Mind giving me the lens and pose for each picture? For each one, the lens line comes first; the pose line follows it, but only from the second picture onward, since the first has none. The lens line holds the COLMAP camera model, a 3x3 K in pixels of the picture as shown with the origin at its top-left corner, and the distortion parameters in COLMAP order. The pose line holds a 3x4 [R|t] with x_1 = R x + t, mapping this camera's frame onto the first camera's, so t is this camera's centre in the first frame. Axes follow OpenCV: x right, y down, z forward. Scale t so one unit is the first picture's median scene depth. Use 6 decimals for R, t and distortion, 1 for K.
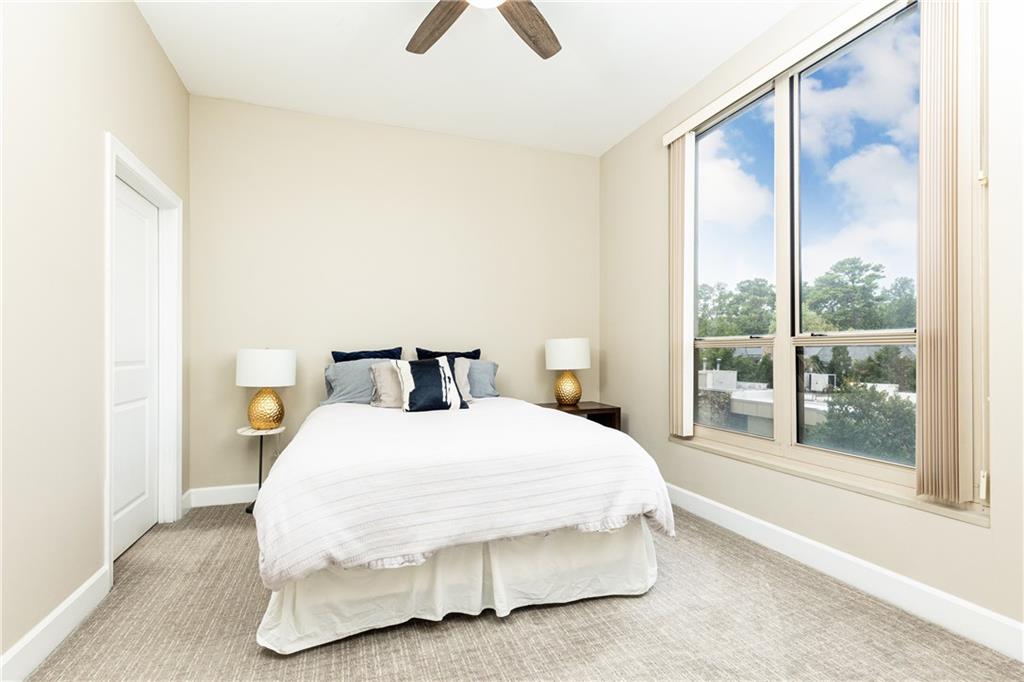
lens RADIAL K [[467.0, 0, 502.0], [0, 467.0, 350.5], [0, 0, 1]] dist [0.009306, 0.000597]
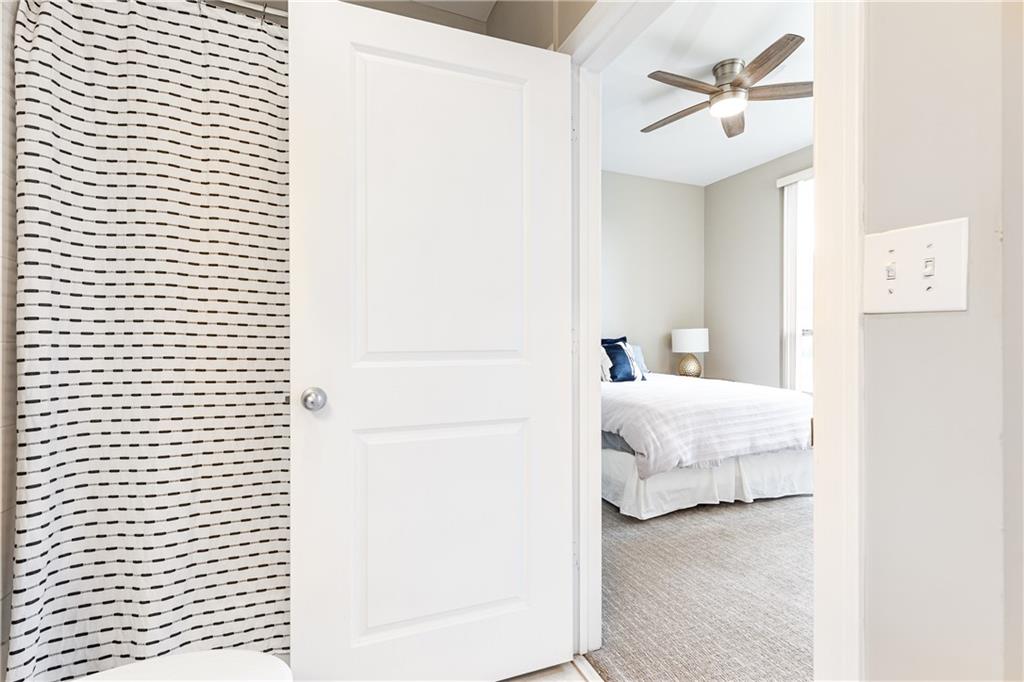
lens RADIAL K [[467.0, 0, 508.0], [0, 467.0, 337.3], [0, 0, 1]] dist [0.009306, 0.000597]
pose [[0.998461, -0.002049, 0.055415, -0.683372], [0.002090, 0.999998, -0.000687, -0.001612], [-0.055414, 0.000802, 0.998463, -0.419949]]
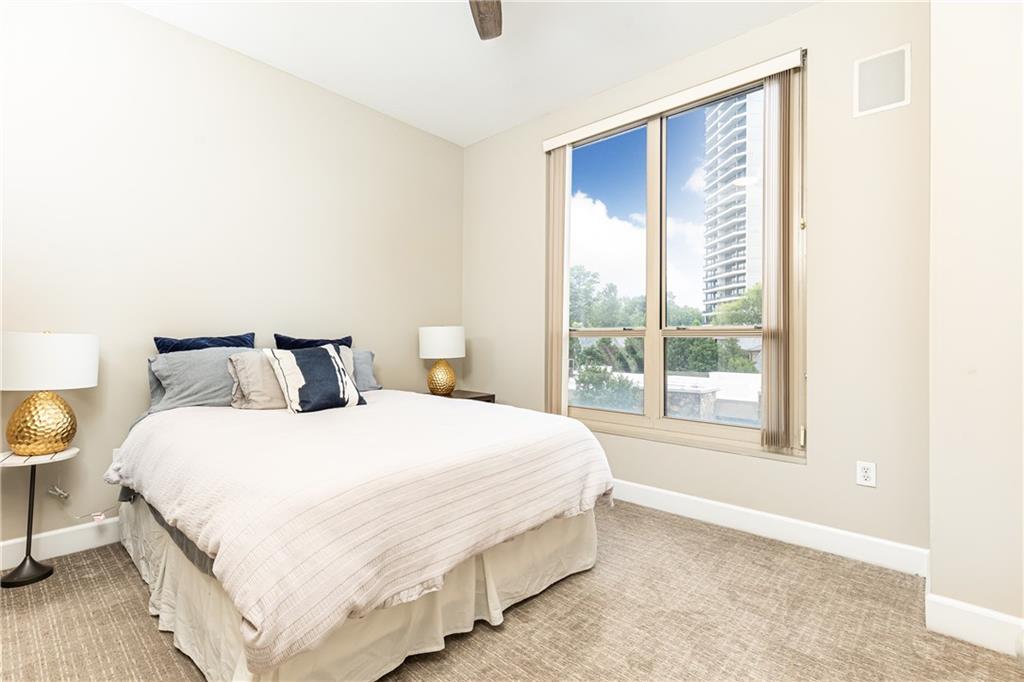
lens RADIAL K [[467.0, 0, 508.2], [0, 467.0, 334.1], [0, 0, 1]] dist [0.009306, 0.000597]
pose [[0.876457, 0.012763, 0.481312, -0.326406], [-0.008755, 0.999906, -0.010572, -0.000602], [-0.481401, 0.005052, 0.876486, 0.124657]]
